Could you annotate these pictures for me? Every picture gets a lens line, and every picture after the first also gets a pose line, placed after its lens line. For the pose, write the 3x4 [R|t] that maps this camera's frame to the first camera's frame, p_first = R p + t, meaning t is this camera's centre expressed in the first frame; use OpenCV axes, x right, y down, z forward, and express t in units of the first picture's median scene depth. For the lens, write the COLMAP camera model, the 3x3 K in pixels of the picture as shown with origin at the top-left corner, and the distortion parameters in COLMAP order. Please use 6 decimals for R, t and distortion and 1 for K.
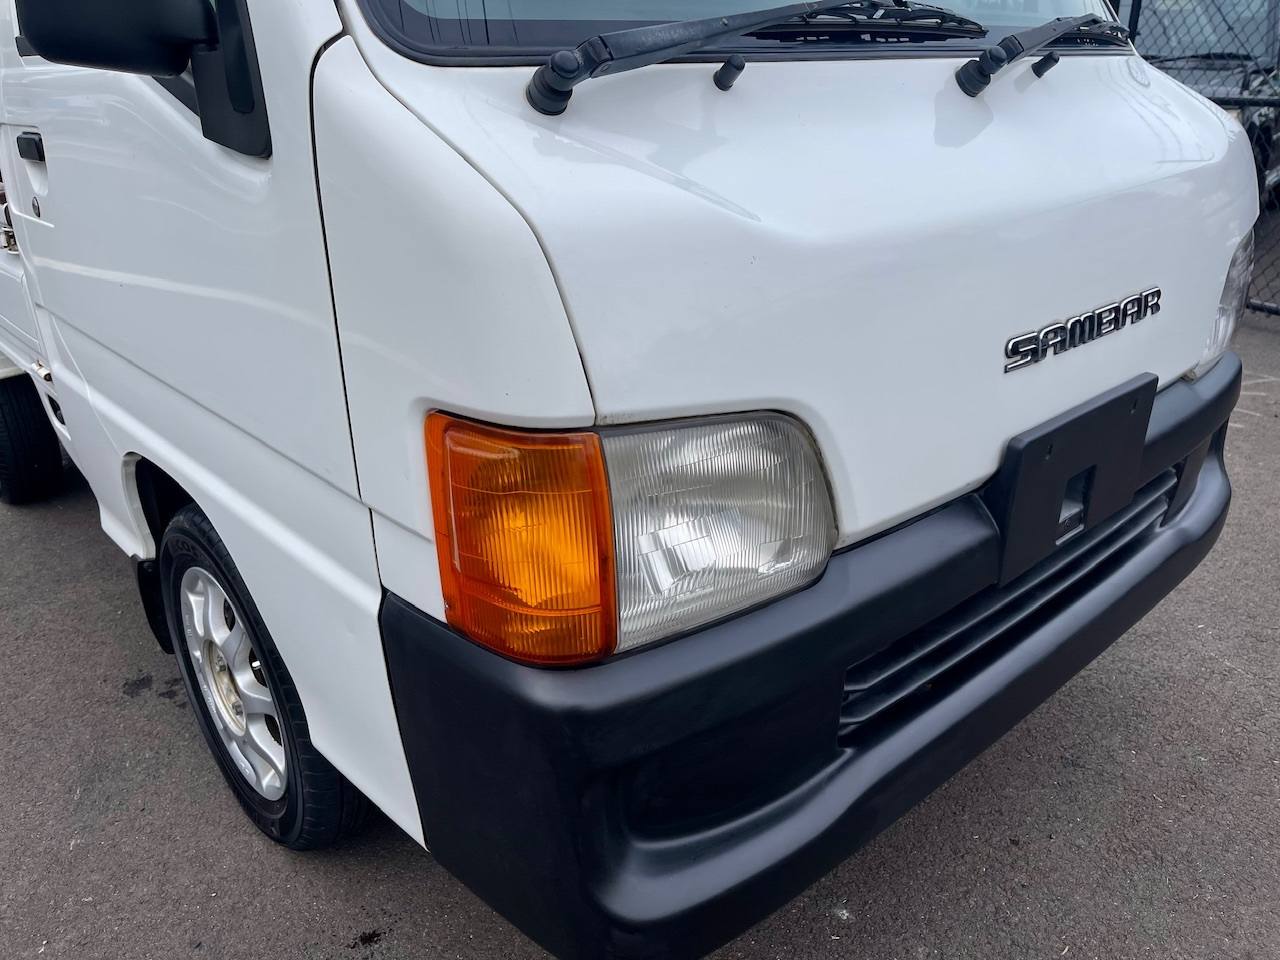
lens RADIAL K [[967.5, 0, 653.7], [0, 967.5, 477.3], [0, 0, 1]] dist [0.065629, -0.088572]
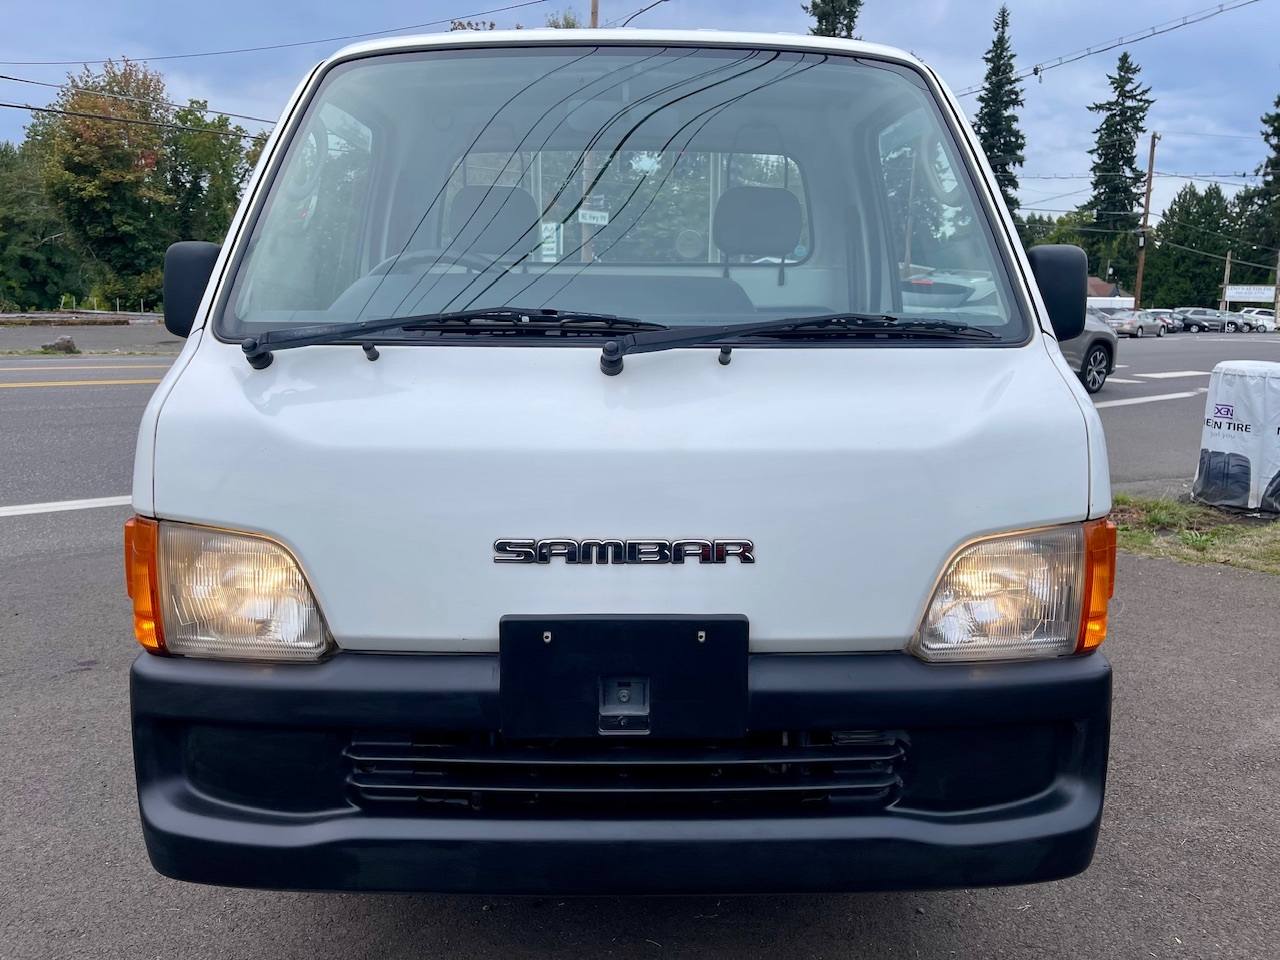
lens RADIAL K [[967.5, 0, 653.7], [0, 967.5, 477.3], [0, 0, 1]] dist [0.065629, -0.088572]
pose [[0.747581, 0.116945, -0.653794, 1.362859], [-0.276820, 0.949664, -0.146661, -0.079566], [0.603733, 0.290624, 0.742323, 0.085734]]
